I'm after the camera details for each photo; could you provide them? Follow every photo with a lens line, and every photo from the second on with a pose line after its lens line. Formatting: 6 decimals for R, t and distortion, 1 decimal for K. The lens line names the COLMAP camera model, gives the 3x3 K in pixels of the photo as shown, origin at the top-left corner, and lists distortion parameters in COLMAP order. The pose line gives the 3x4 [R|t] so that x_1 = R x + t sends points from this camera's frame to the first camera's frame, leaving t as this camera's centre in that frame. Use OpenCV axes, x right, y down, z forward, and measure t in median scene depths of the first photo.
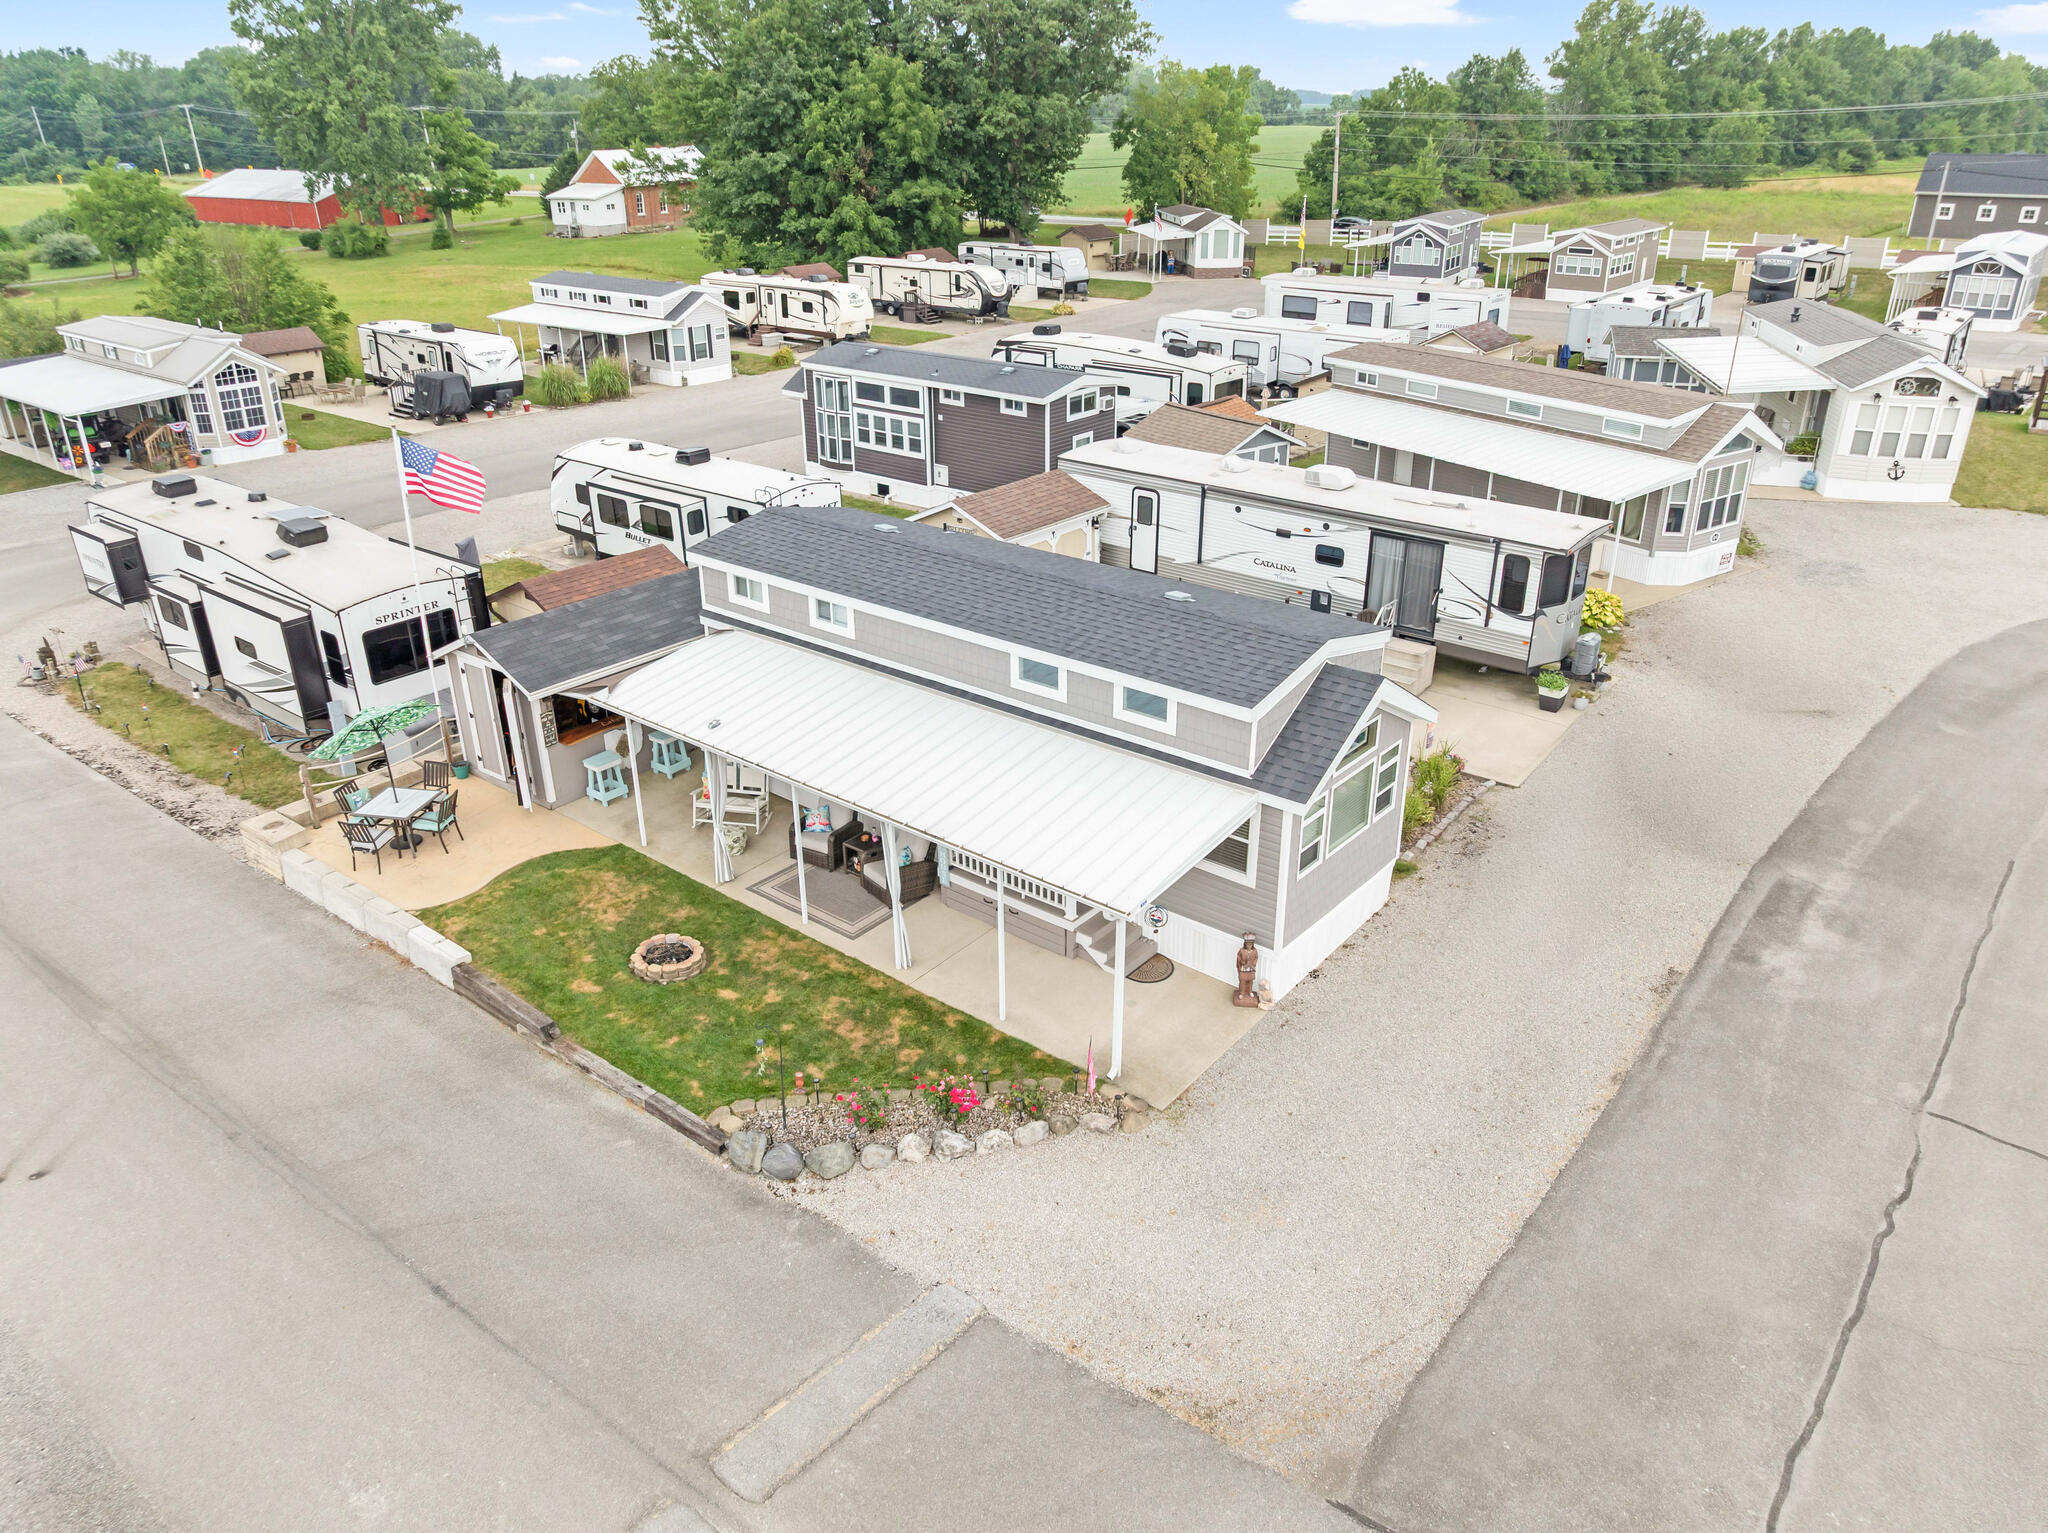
lens RADIAL K [[1438.2, 0, 1034.0], [0, 1438.2, 776.8], [0, 0, 1]] dist [-0.038987, 0.005021]
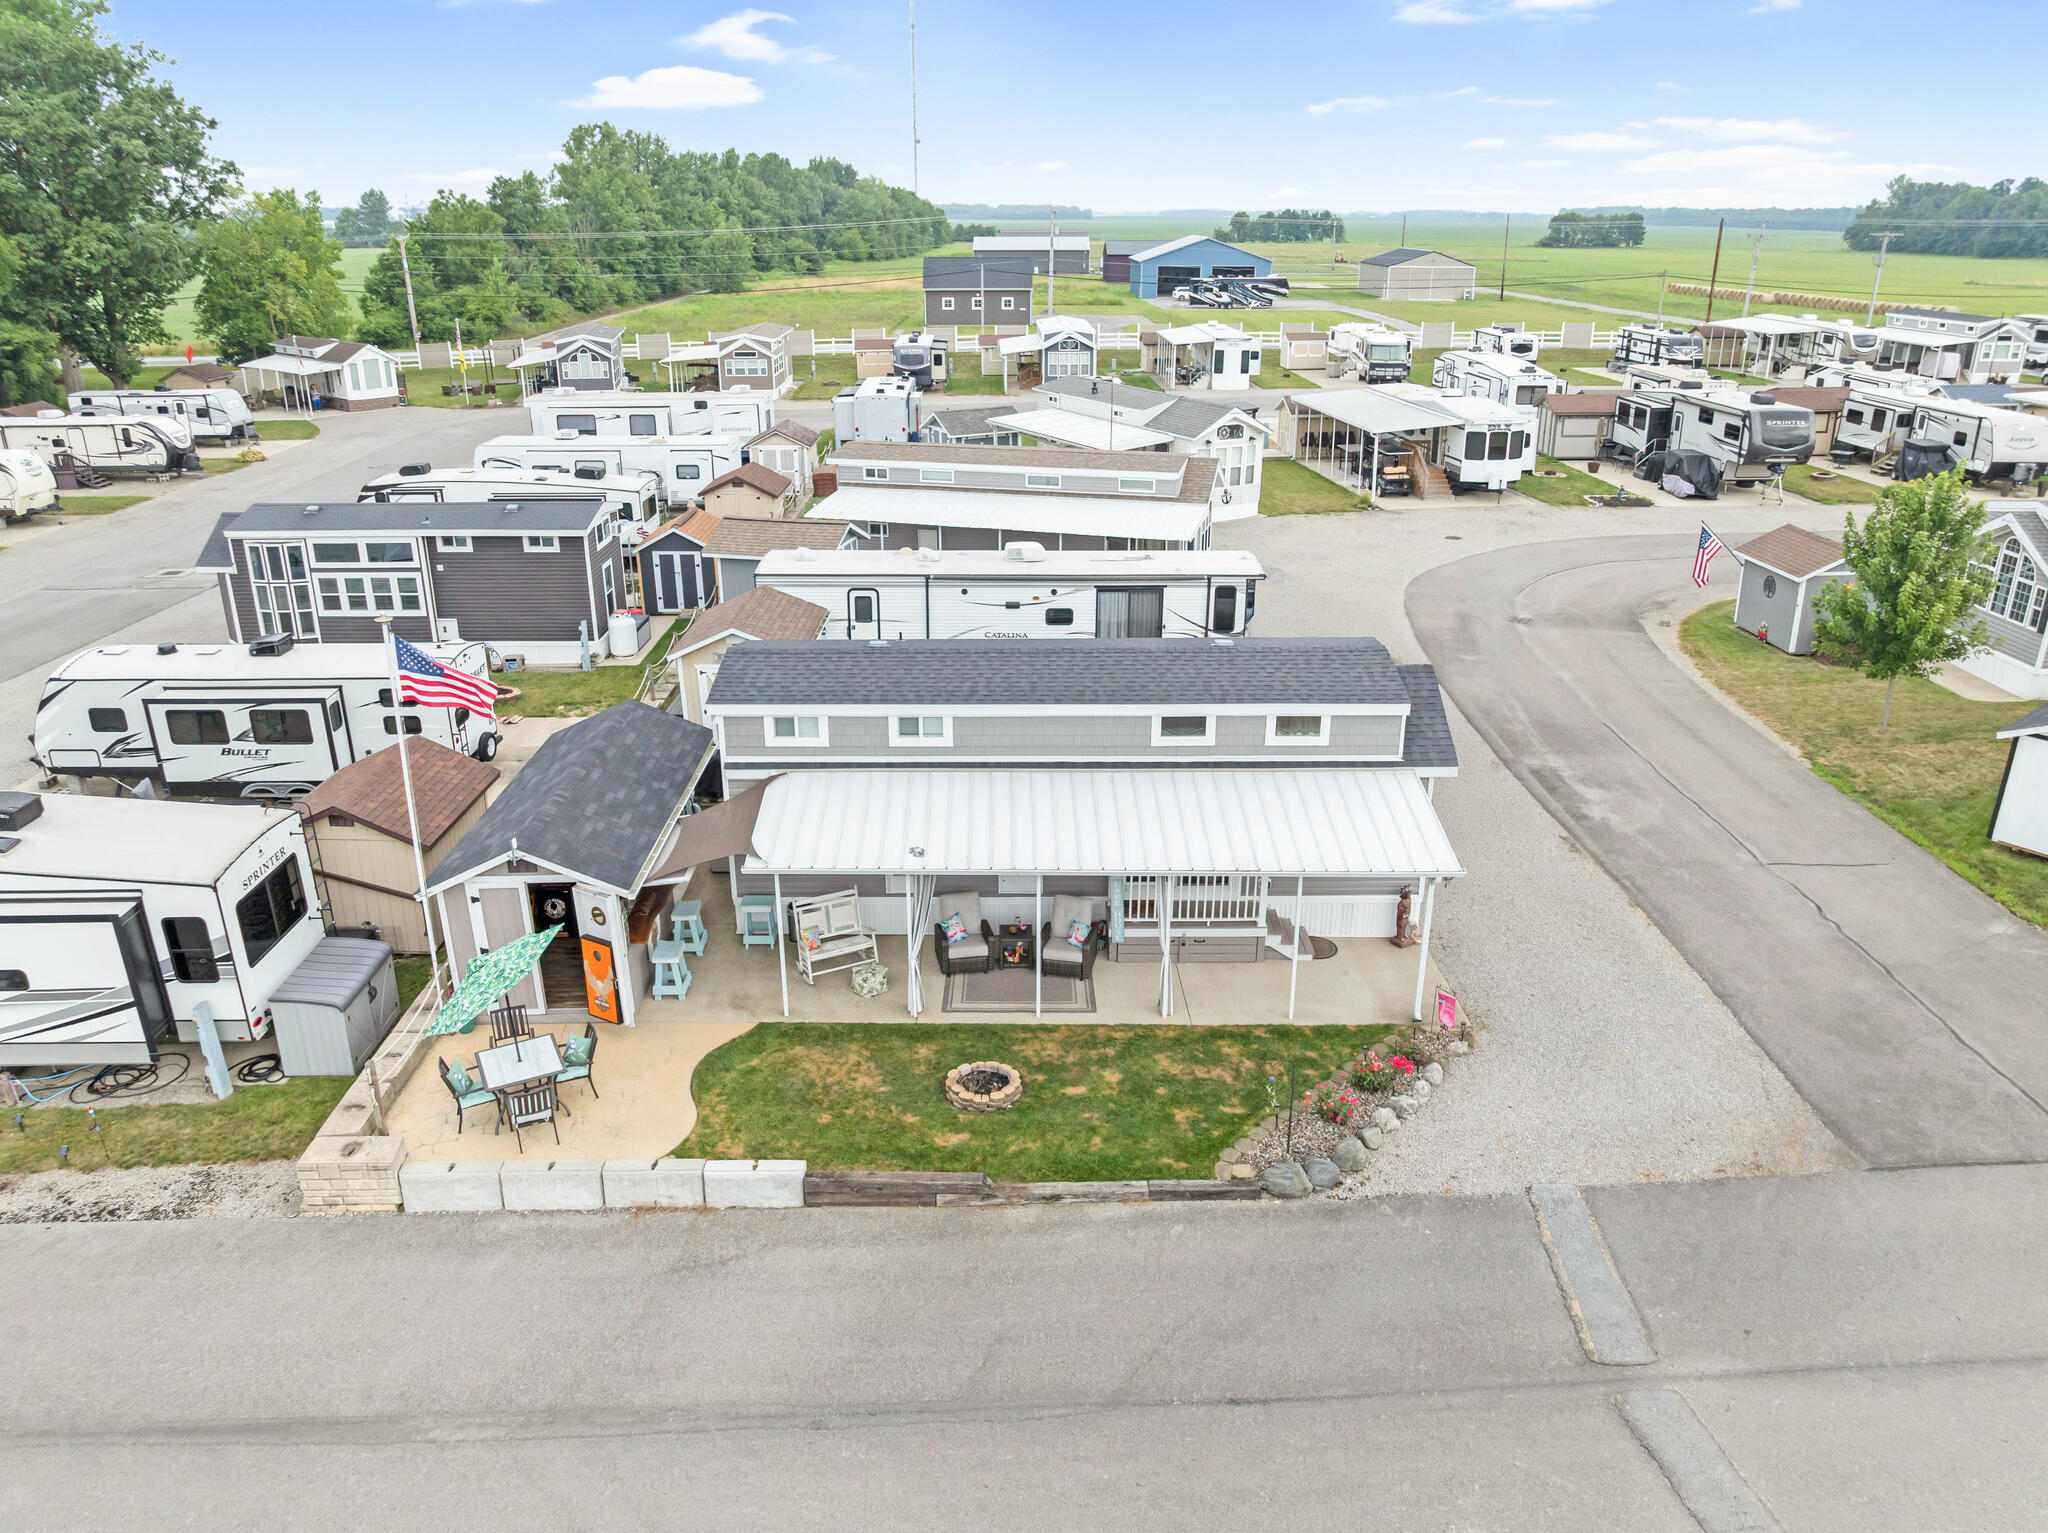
lens RADIAL K [[1438.2, 0, 1034.0], [0, 1438.2, 776.8], [0, 0, 1]] dist [-0.038987, 0.005021]
pose [[0.772605, -0.227884, 0.592580, -0.341890], [0.269087, 0.962919, 0.019467, -0.039059], [-0.575043, 0.144415, 0.805276, 0.072229]]
